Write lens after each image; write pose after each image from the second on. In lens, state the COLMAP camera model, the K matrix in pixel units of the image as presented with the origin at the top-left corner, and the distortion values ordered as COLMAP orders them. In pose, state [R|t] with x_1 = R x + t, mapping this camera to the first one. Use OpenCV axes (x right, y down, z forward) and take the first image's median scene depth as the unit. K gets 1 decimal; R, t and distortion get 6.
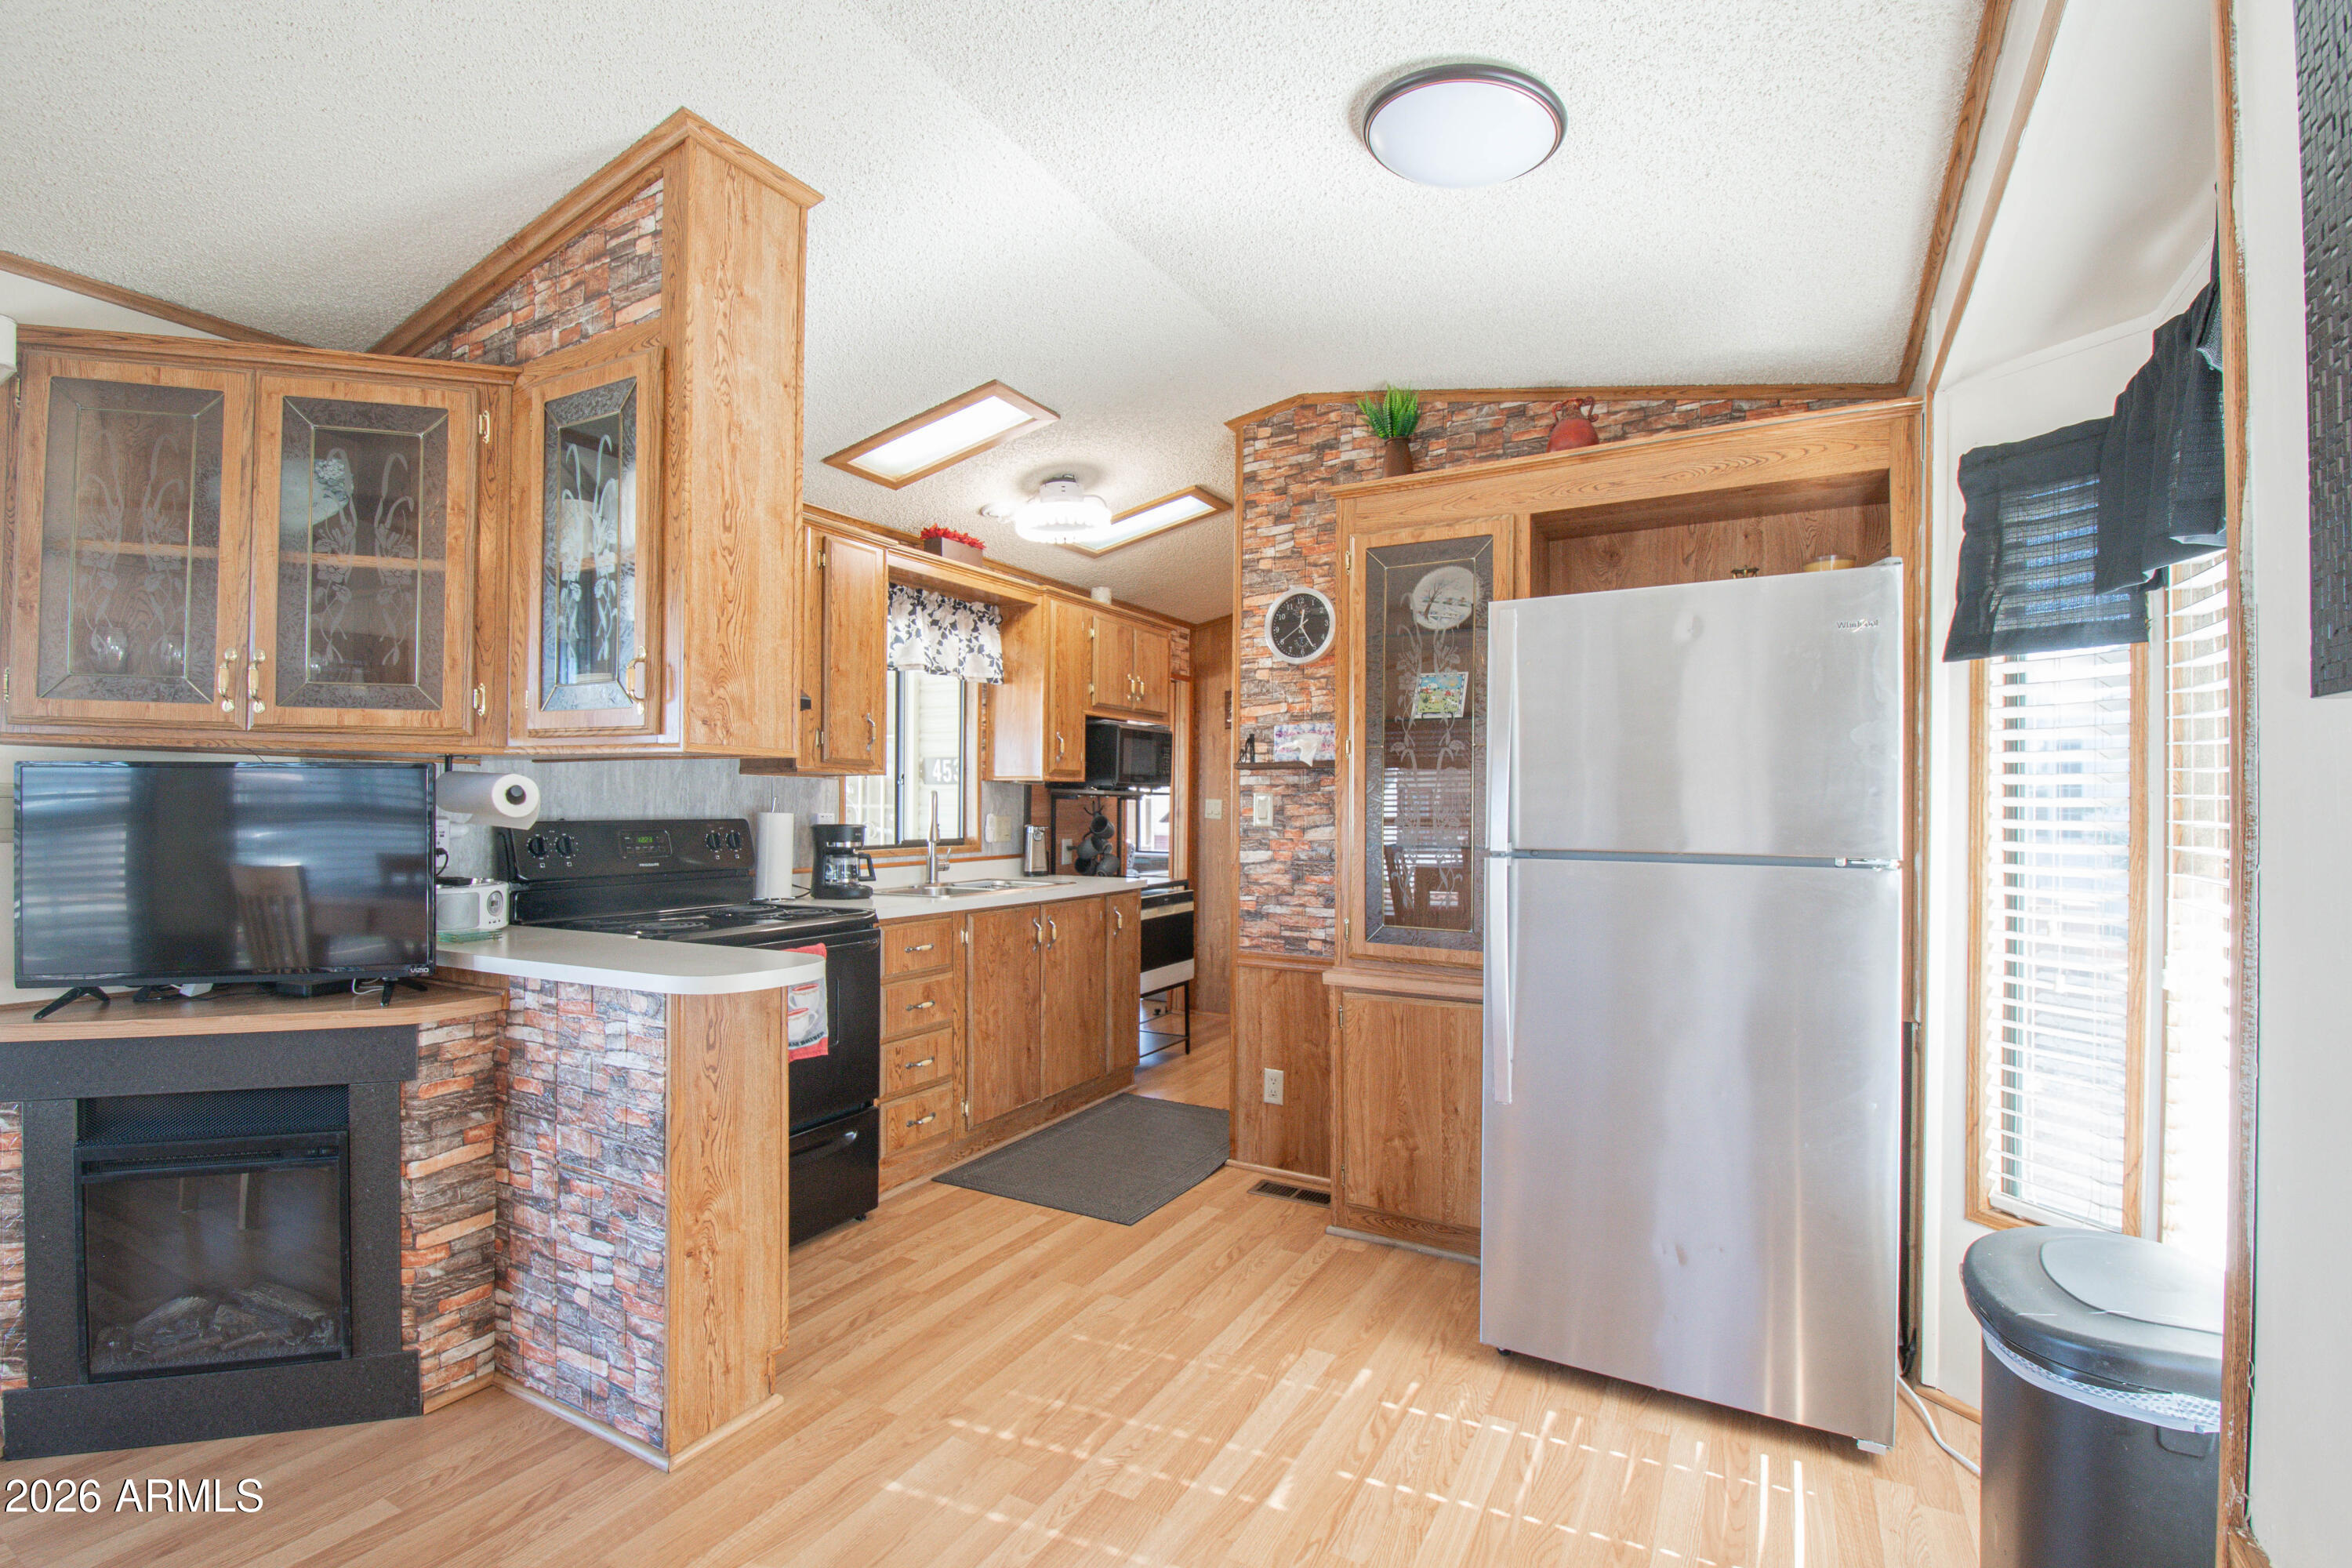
lens RADIAL K [[1022.3, 0, 1168.1], [0, 1022.3, 808.3], [0, 0, 1]] dist [0.014712, -0.022778]
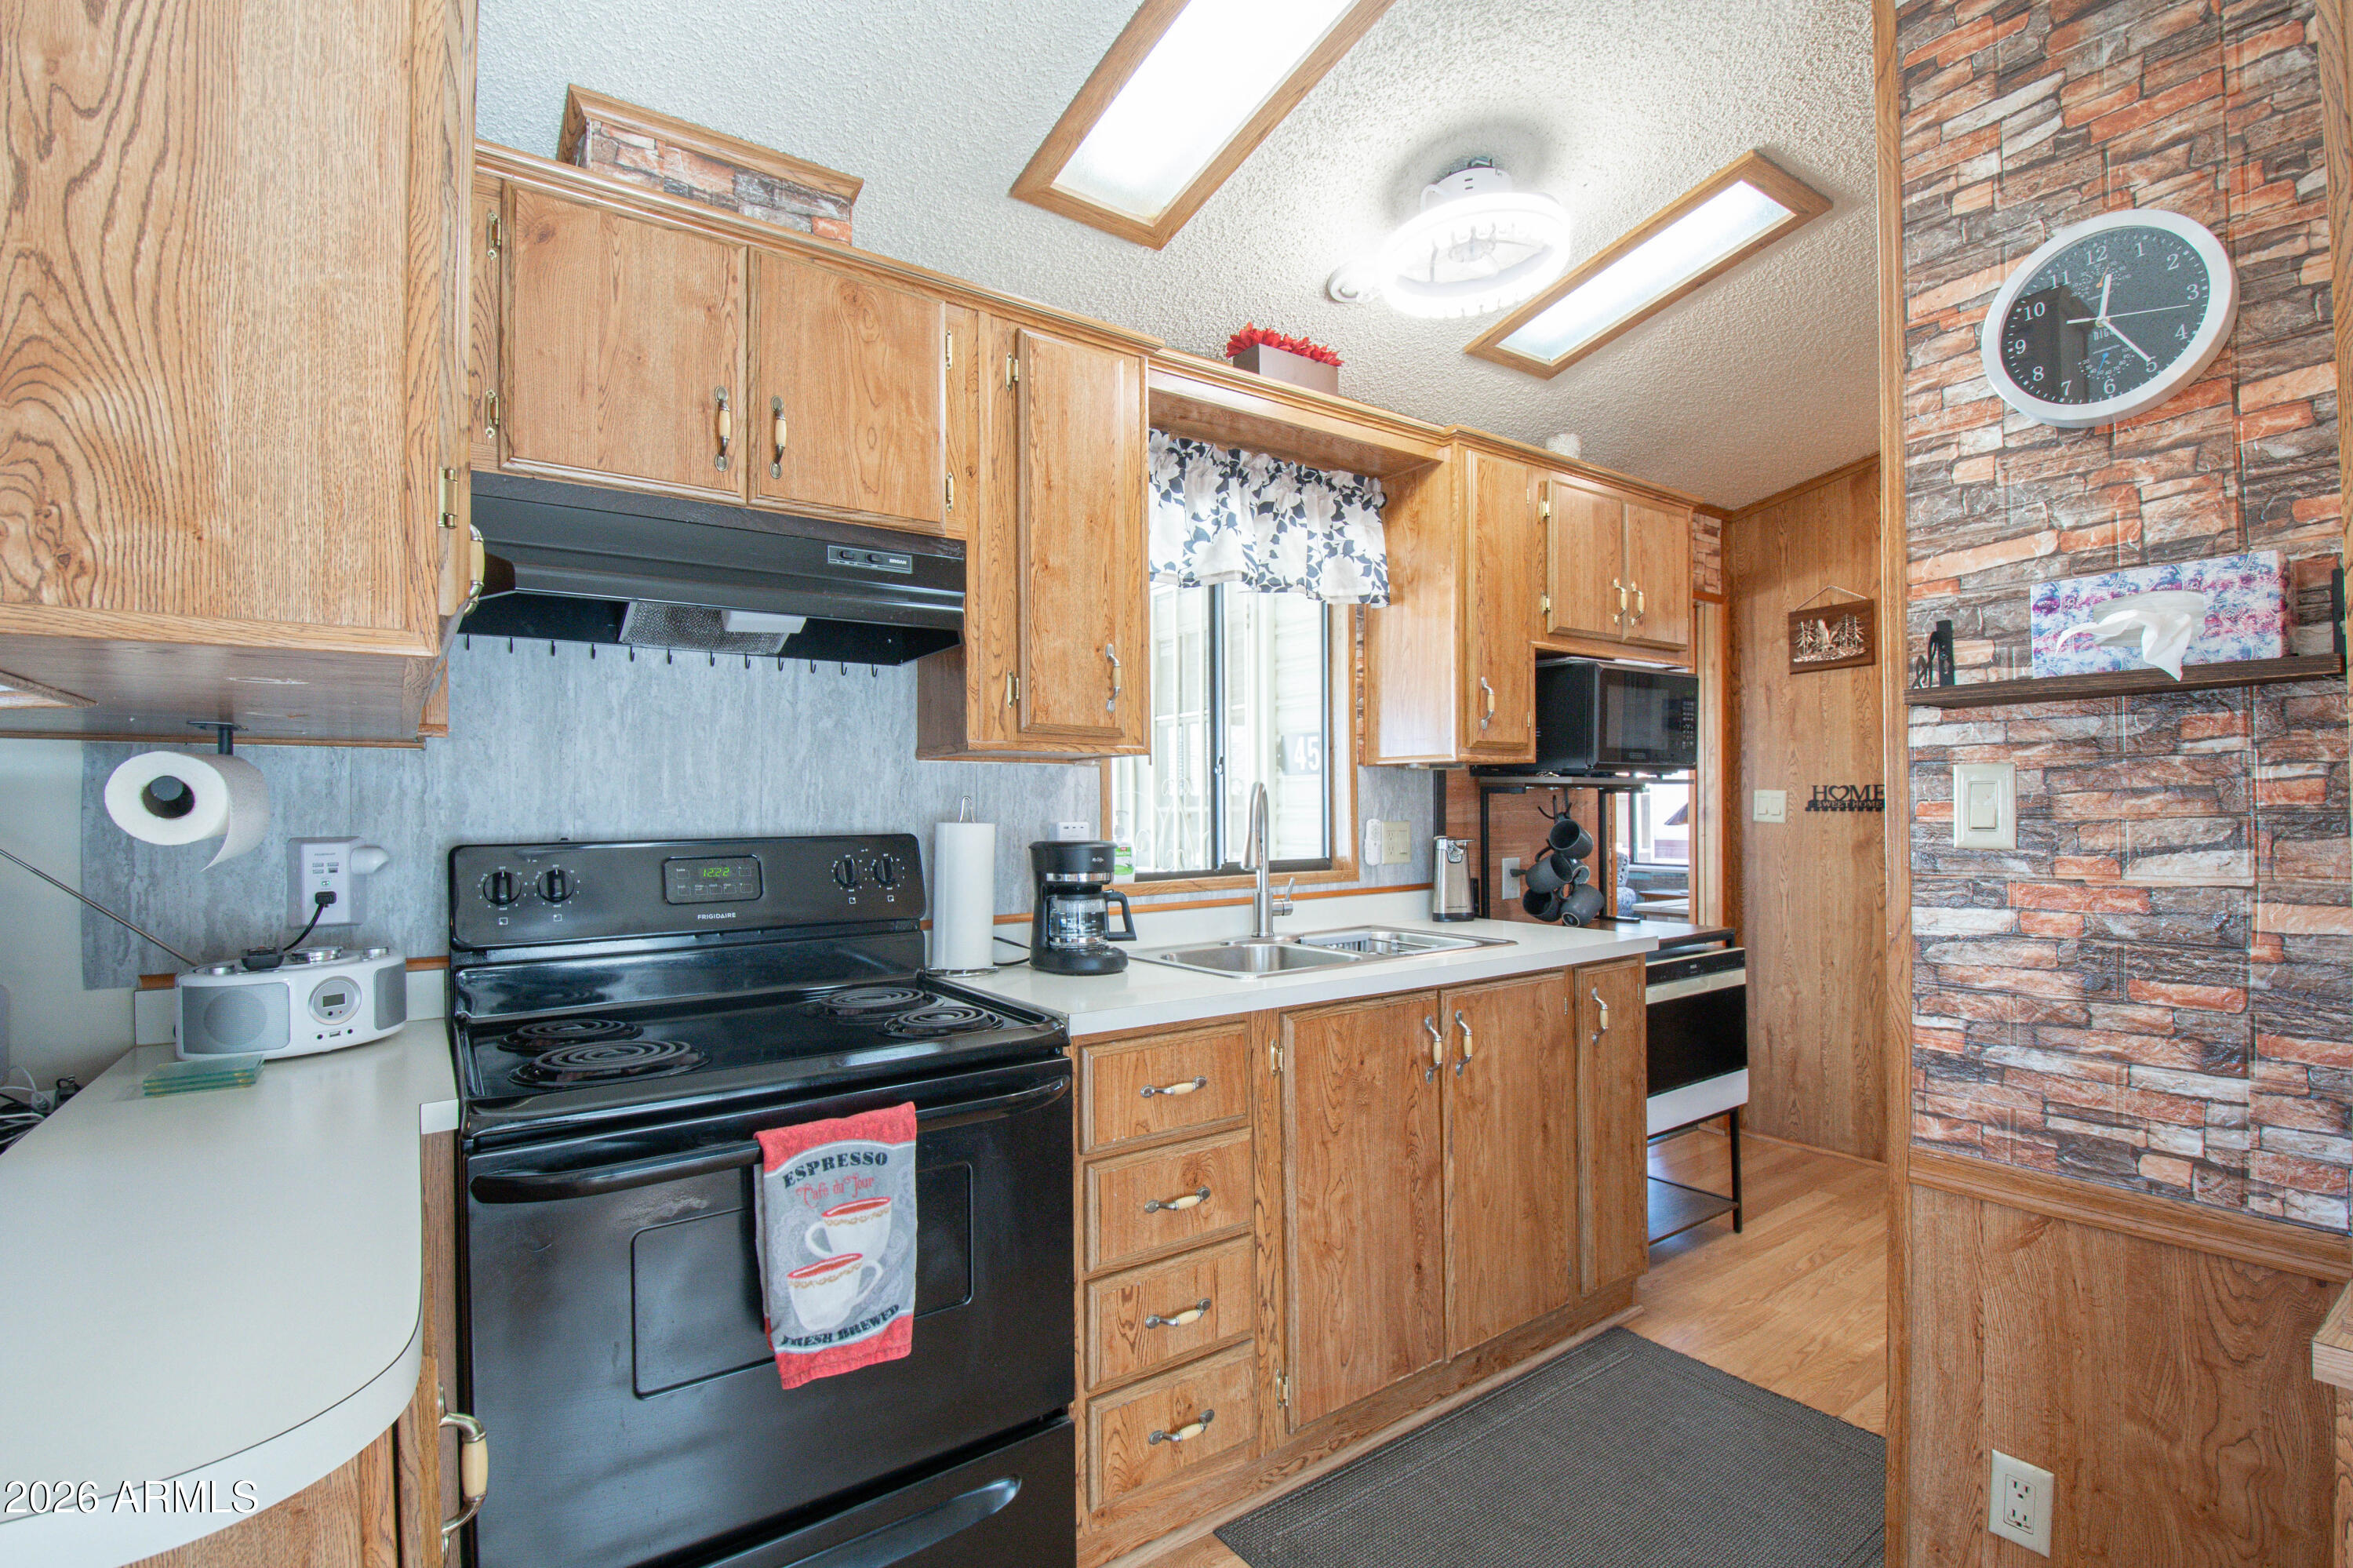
lens RADIAL K [[1061.9, 0, 1152.9], [0, 1061.9, 805.4], [0, 0, 1]] dist [0.015199, -0.022812]
pose [[0.899573, -0.014672, -0.436524, -0.018169], [0.013089, 0.999892, -0.006634, -0.000447], [0.436574, 0.000254, 0.899668, 0.490858]]
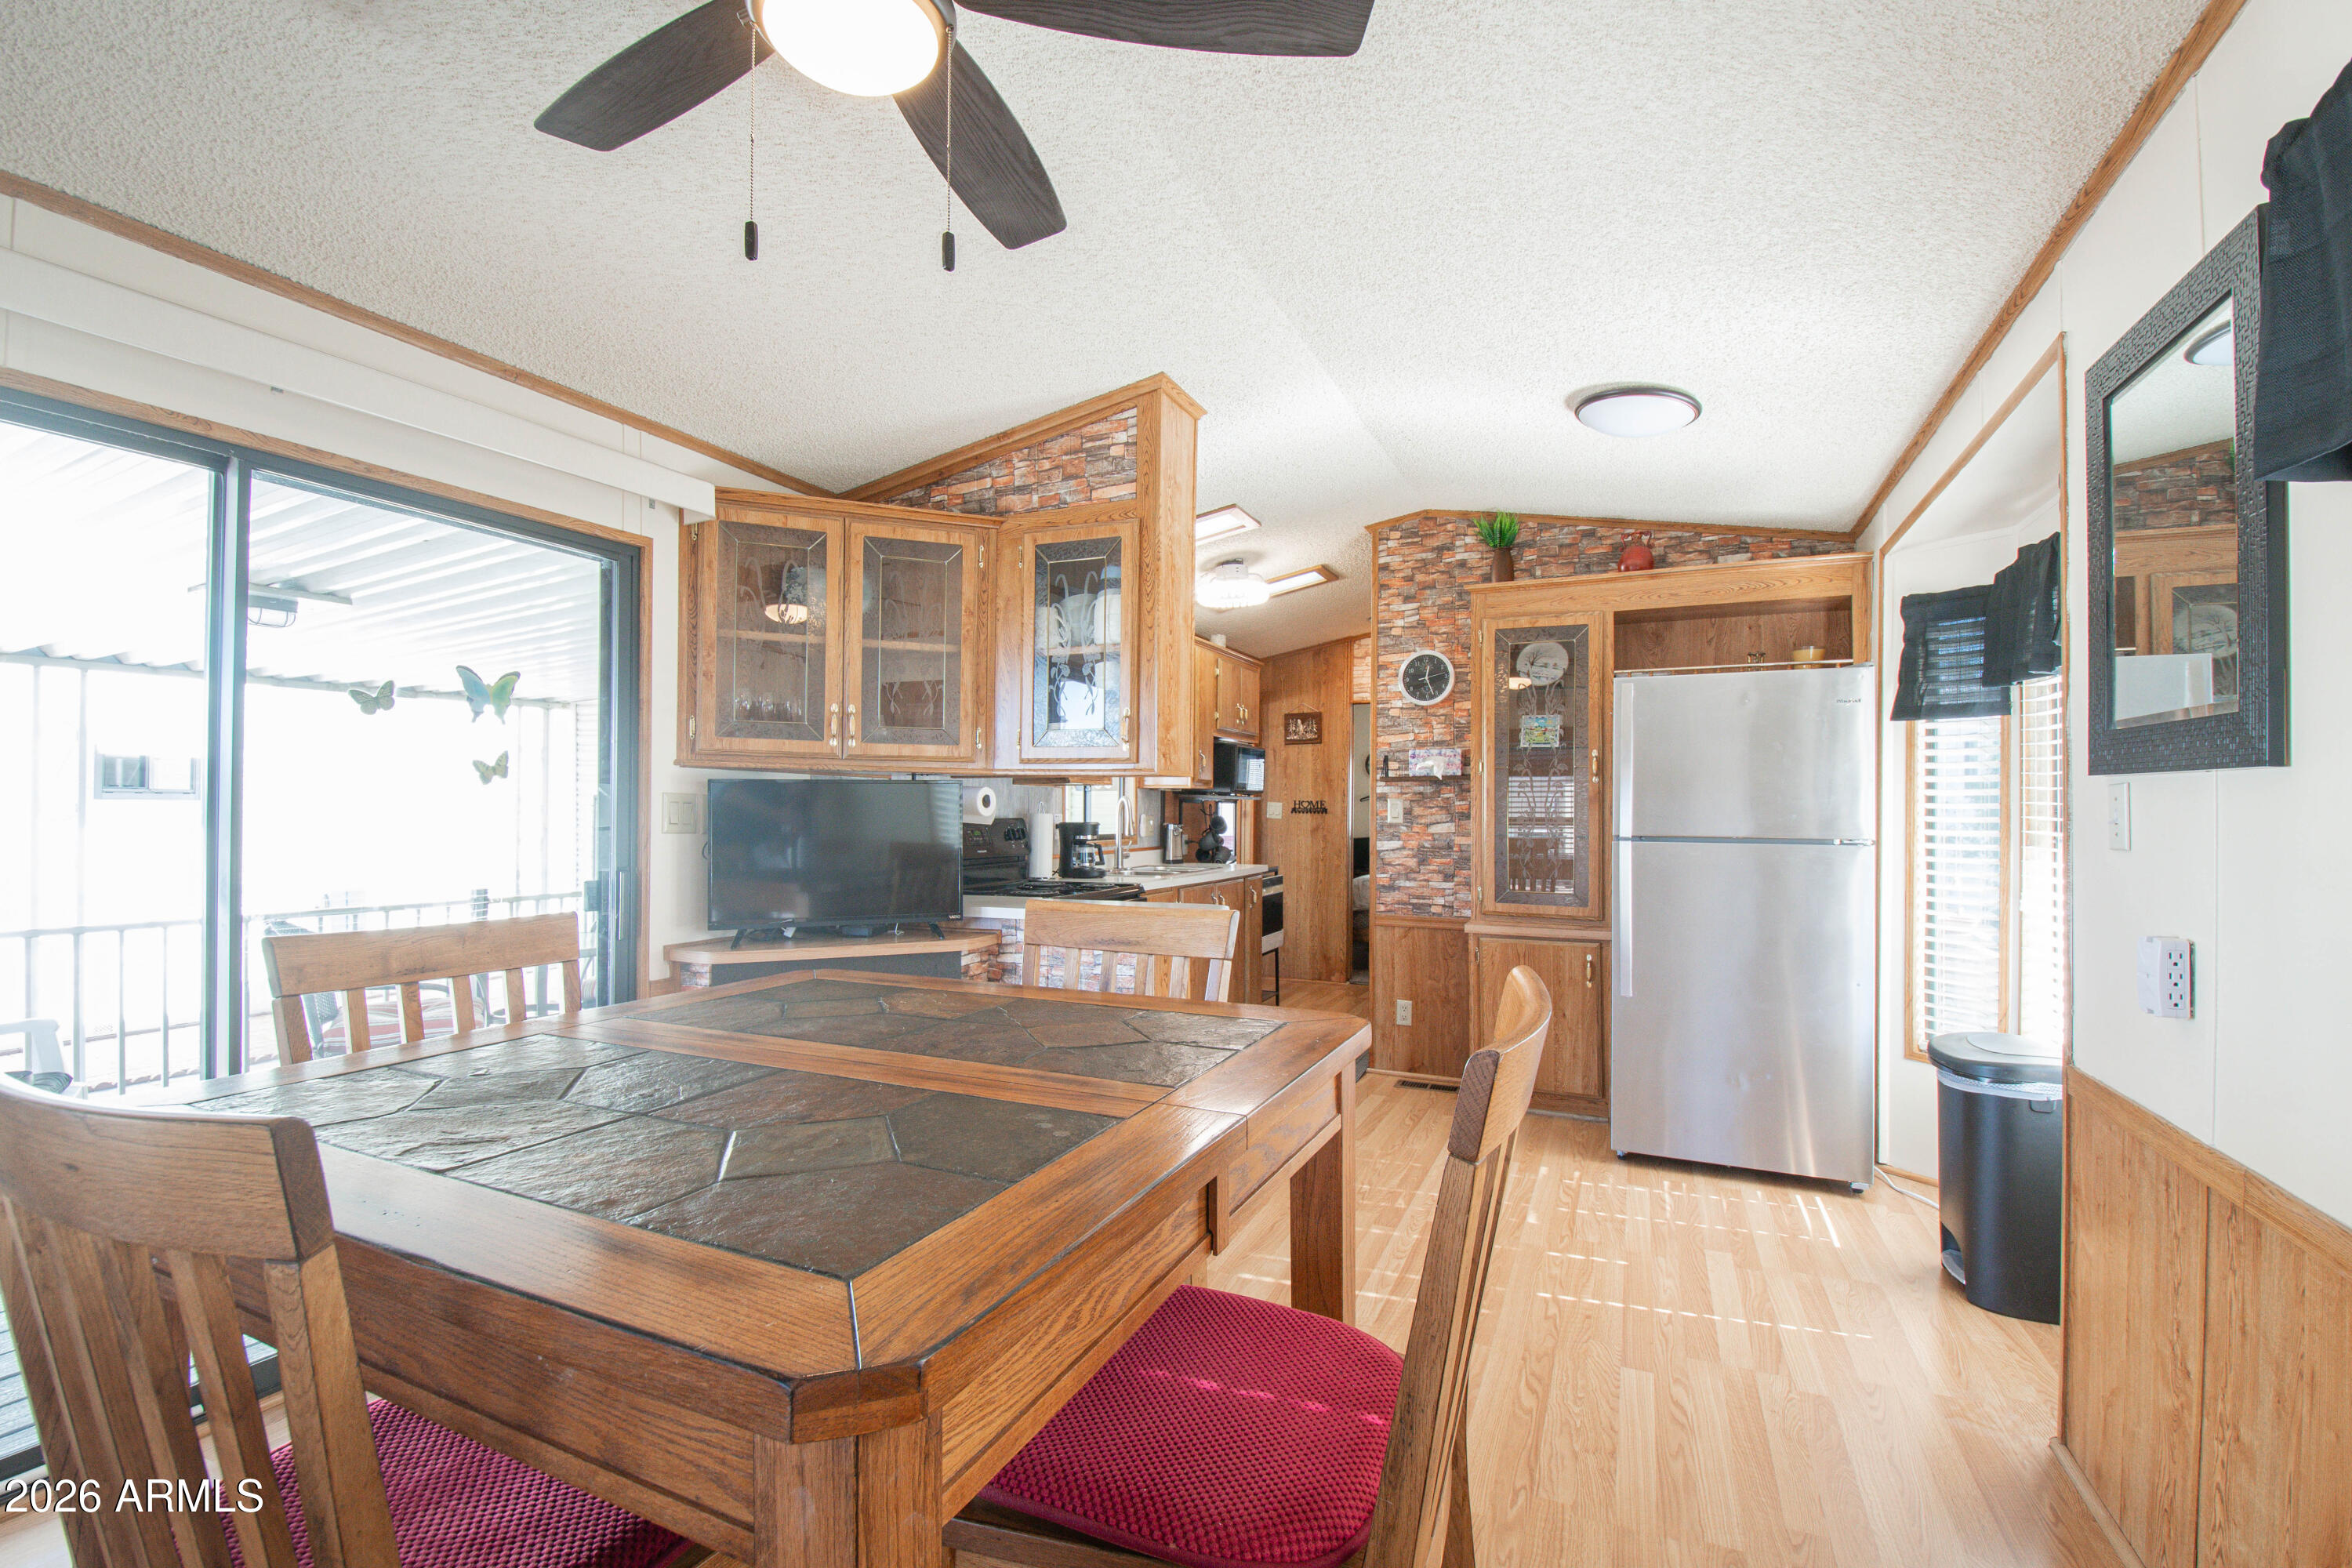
lens RADIAL K [[976.4, 0, 1185.1], [0, 976.4, 809.0], [0, 0, 1]] dist [0.012449, -0.018402]
pose [[0.996231, -0.000630, 0.086738, -0.304872], [0.000690, 1.000000, -0.000668, -0.000446], [-0.086737, 0.000725, 0.996231, -0.281108]]
